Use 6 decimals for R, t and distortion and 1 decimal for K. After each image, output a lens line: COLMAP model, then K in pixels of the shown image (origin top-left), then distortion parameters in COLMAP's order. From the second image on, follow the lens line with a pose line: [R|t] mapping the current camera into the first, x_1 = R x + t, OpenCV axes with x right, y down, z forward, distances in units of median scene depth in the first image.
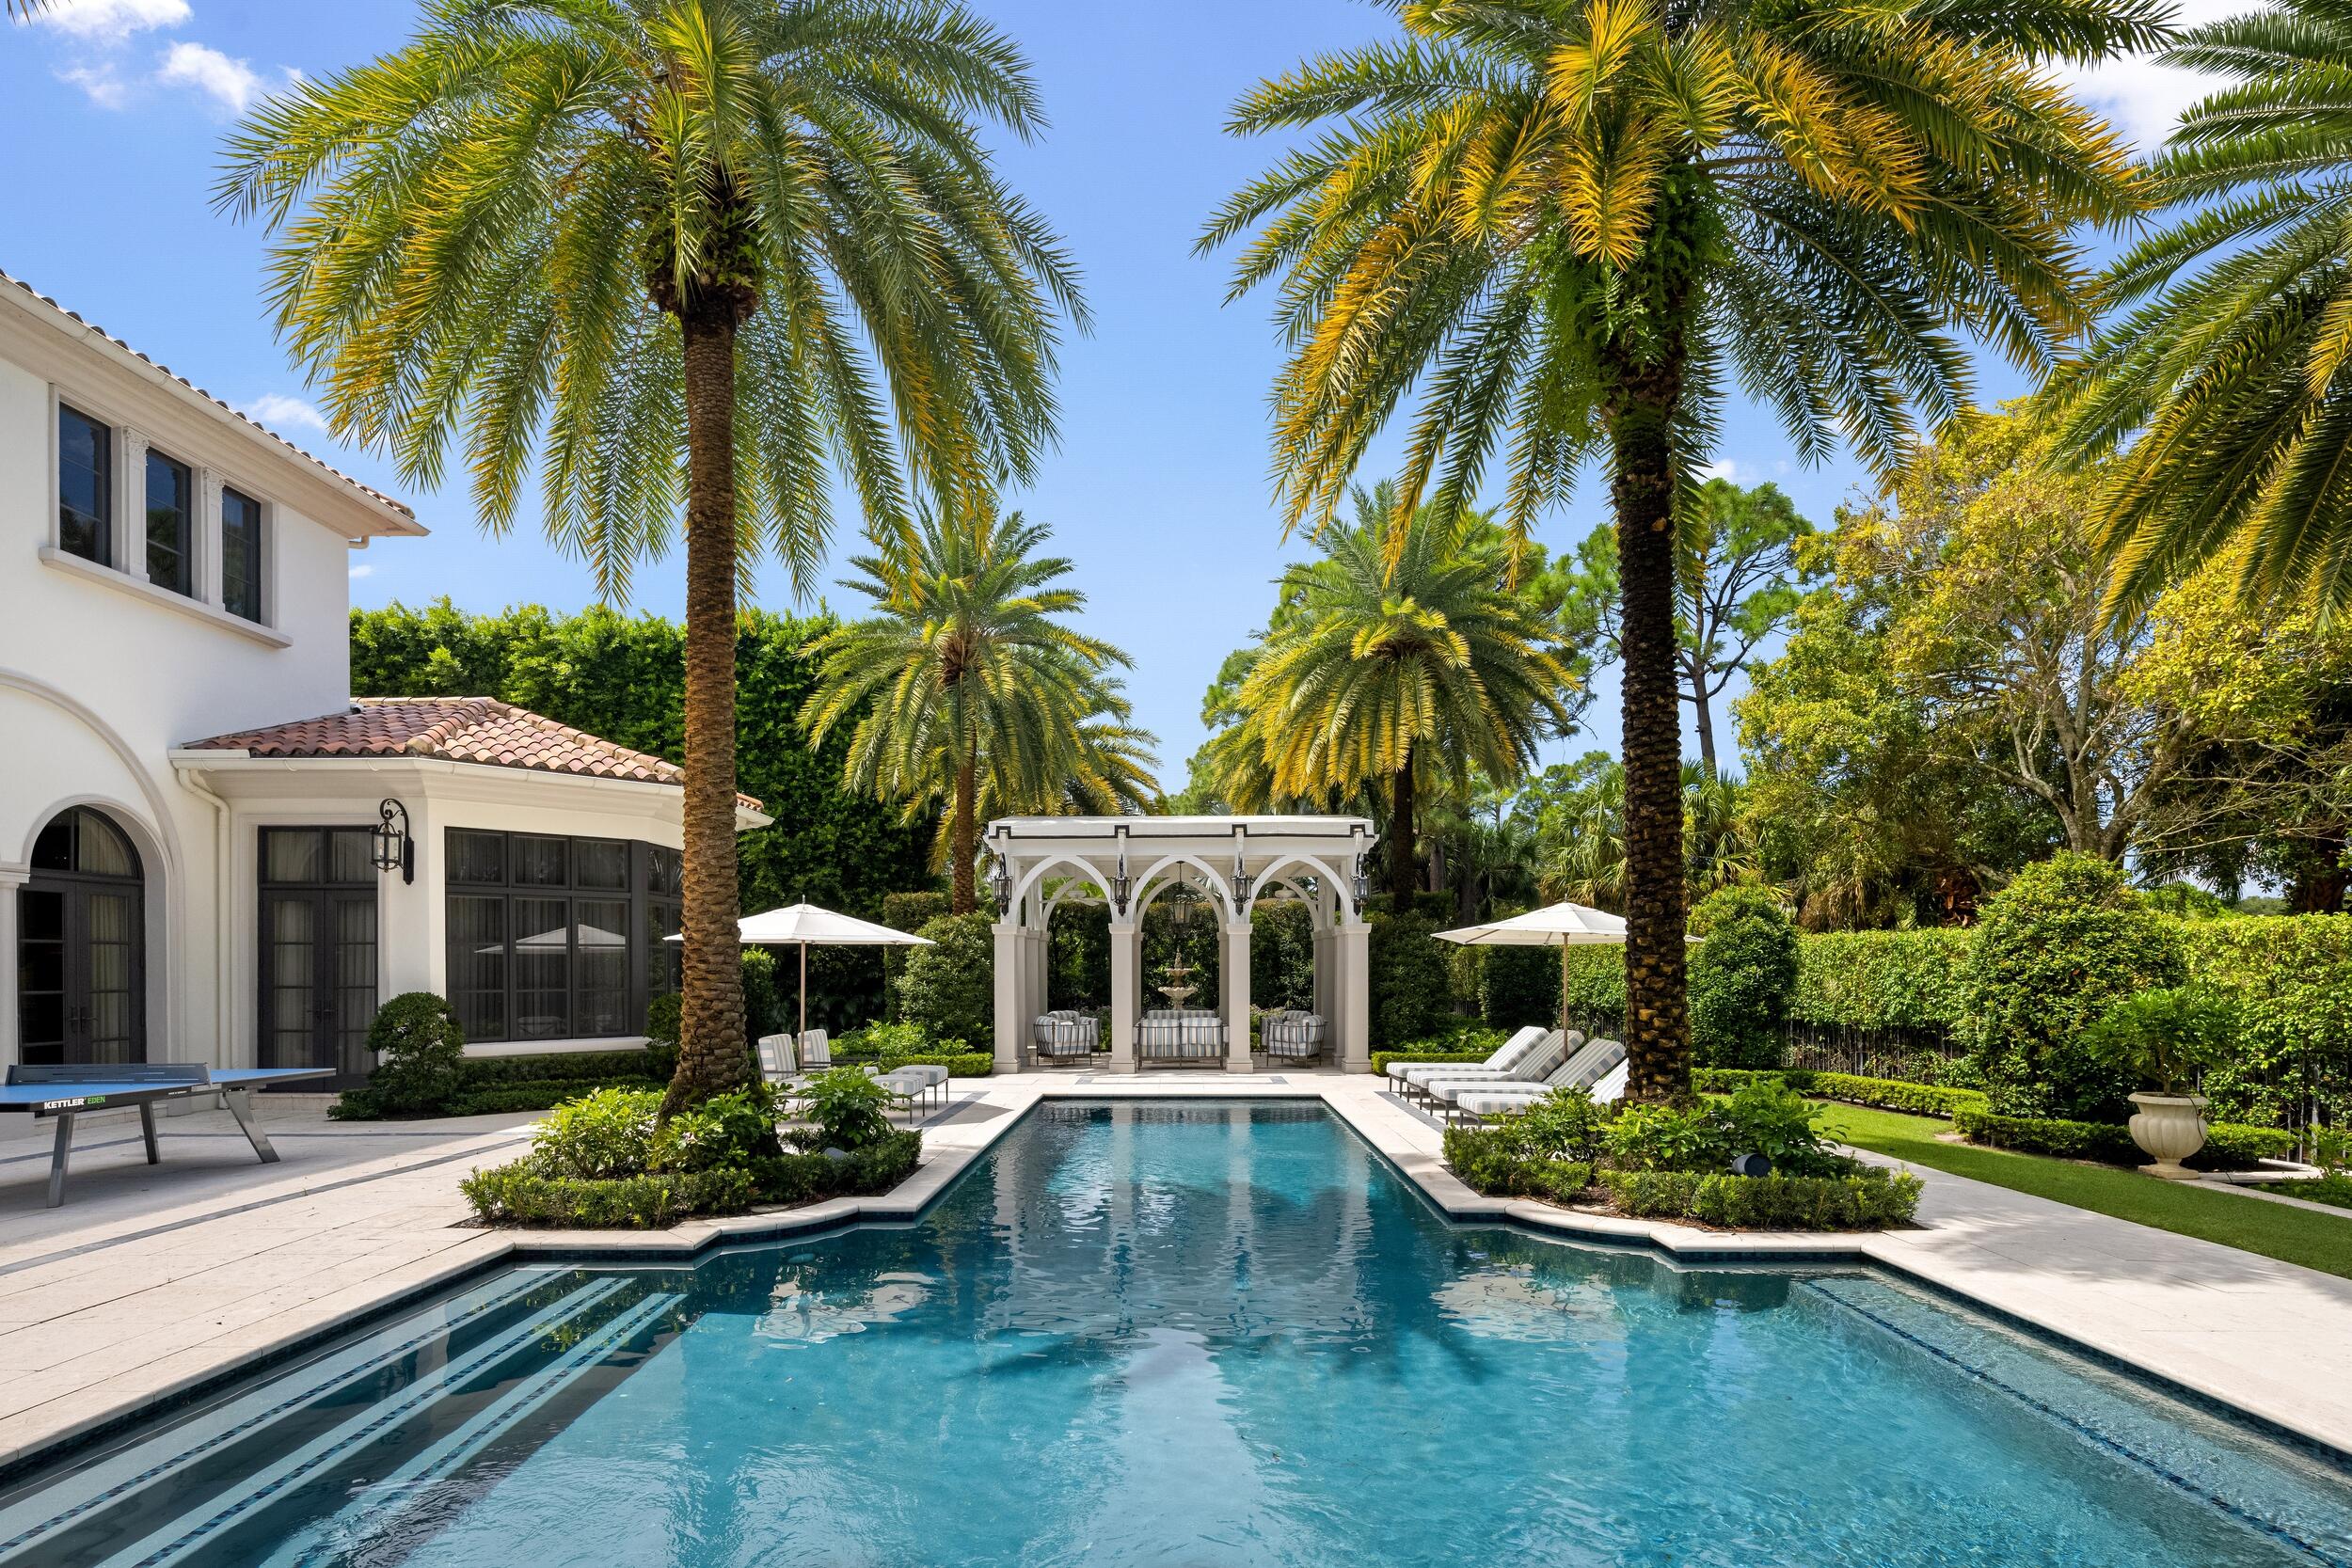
lens RADIAL K [[1146.1, 0, 1172.7], [0, 1146.1, 969.5], [0, 0, 1]] dist [-0.000734, -0.000250]
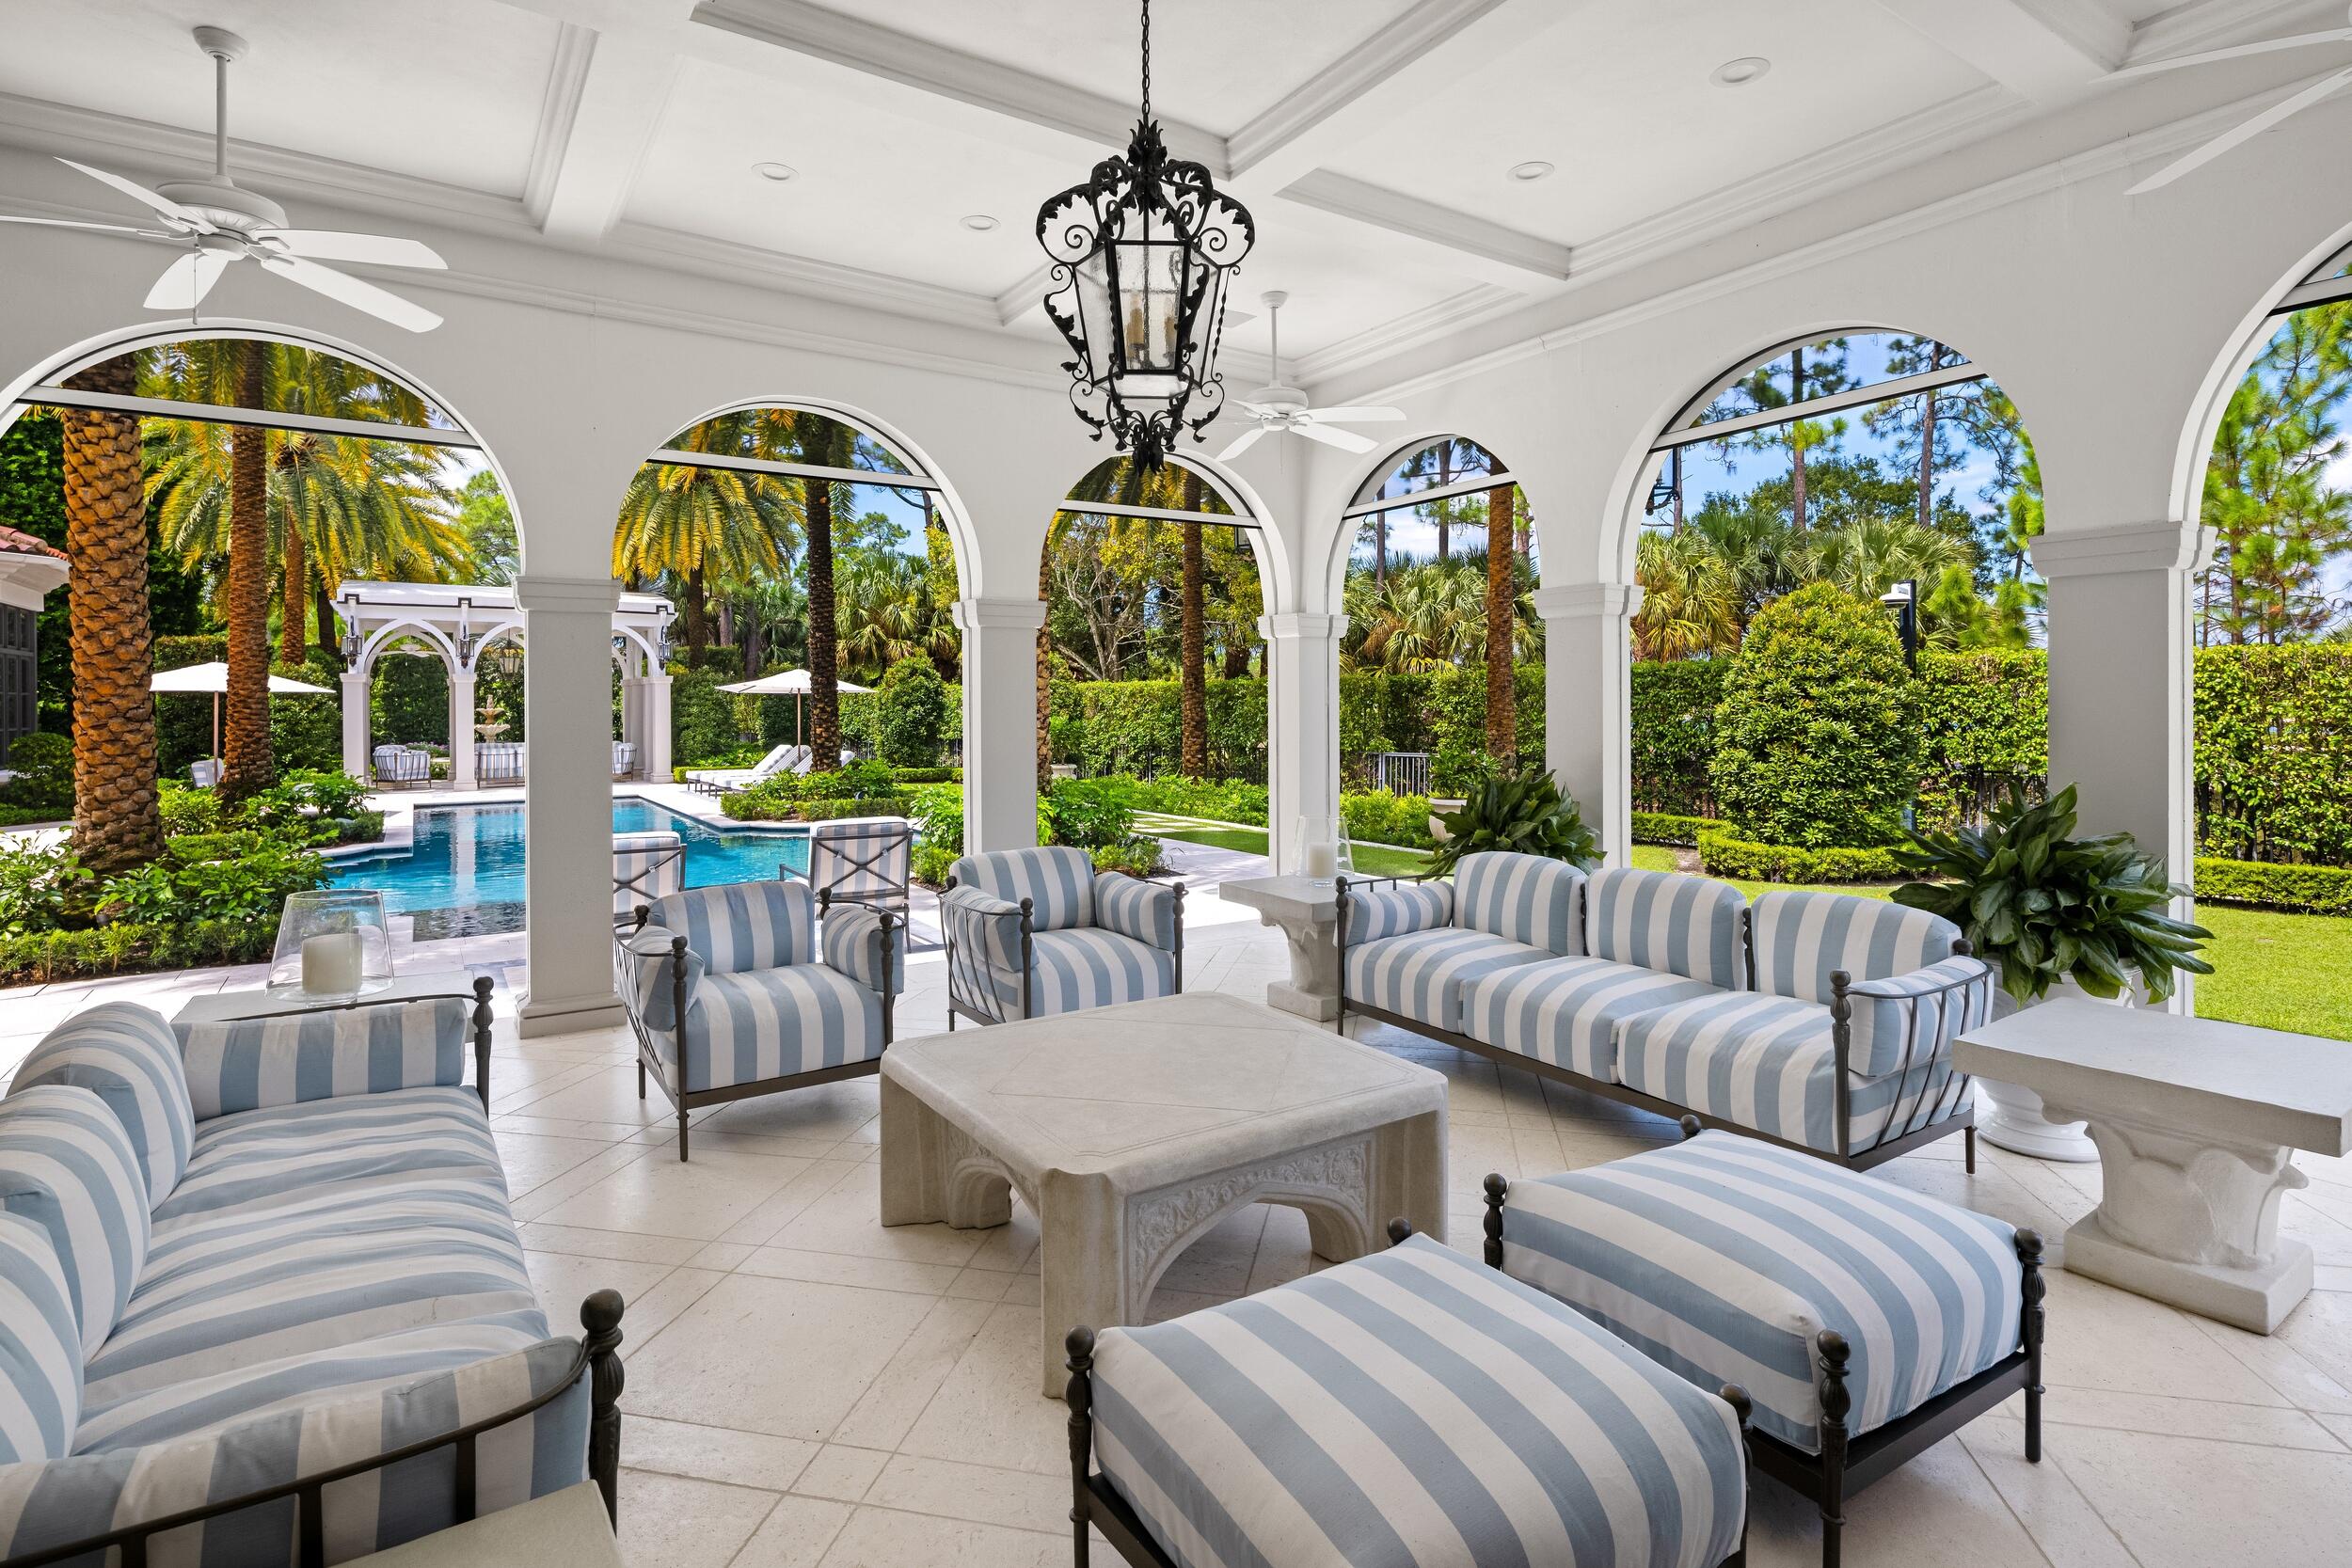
lens RADIAL K [[1163.9, 0, 1166.0], [0, 1163.9, 706.6], [0, 0, 1]] dist [-0.002262, -0.000414]
pose [[0.835427, -0.004687, 0.549582, -0.105395], [0.004190, 0.999989, 0.002160, -0.003230], [-0.549586, 0.000498, 0.835437, -0.522393]]
